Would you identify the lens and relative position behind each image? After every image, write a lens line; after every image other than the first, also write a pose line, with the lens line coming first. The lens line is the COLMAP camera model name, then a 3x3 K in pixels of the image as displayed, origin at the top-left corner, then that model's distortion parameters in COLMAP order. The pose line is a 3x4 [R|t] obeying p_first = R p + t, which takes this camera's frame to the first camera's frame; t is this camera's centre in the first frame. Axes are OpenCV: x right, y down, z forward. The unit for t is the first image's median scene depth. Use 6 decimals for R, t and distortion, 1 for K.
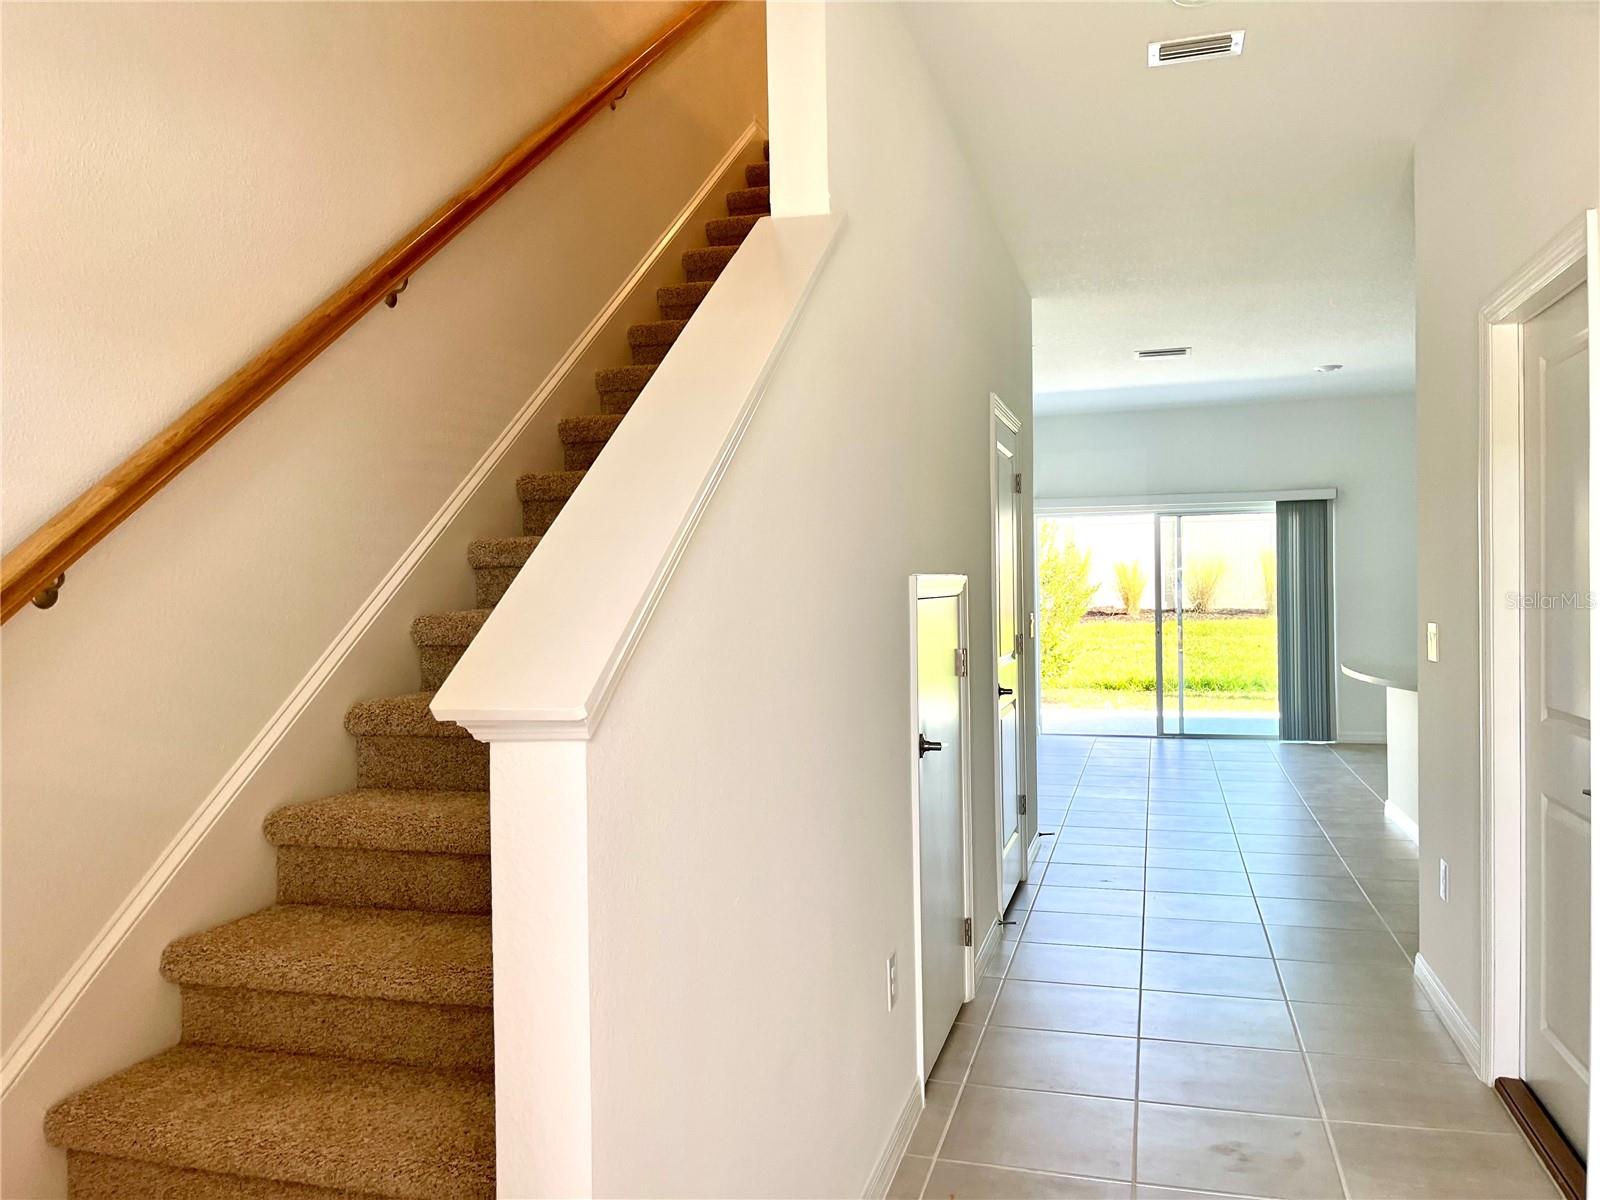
lens RADIAL K [[1218.7, 0, 800.0], [0, 1218.7, 600.0], [0, 0, 1]] dist [0.045762, 0.000291]
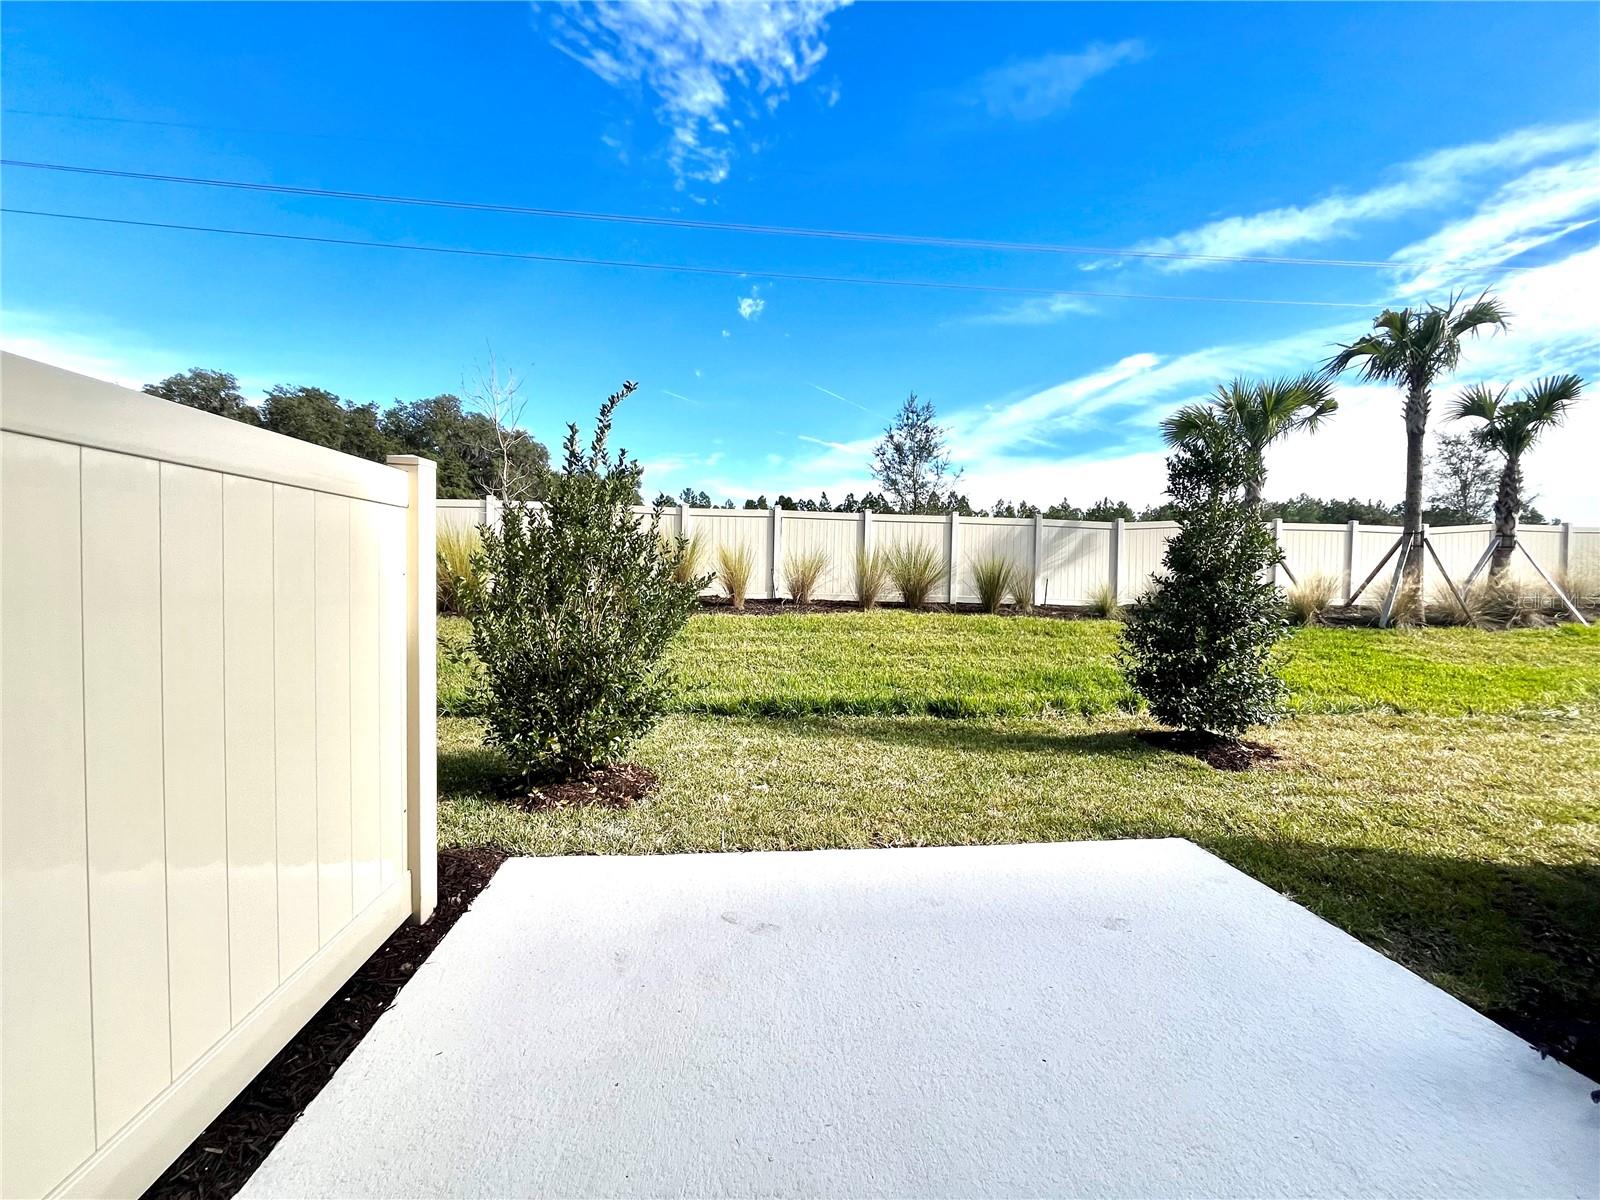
lens RADIAL K [[646.8, 0, 794.7], [0, 646.8, 592.9], [0, 0, 1]] dist [-0.001437, -0.000276]
pose [[0.925924, 0.020053, 0.377176, 0.118273], [-0.027949, 0.999490, 0.015472, -0.007079], [-0.376674, -0.024867, 0.926012, 0.501170]]
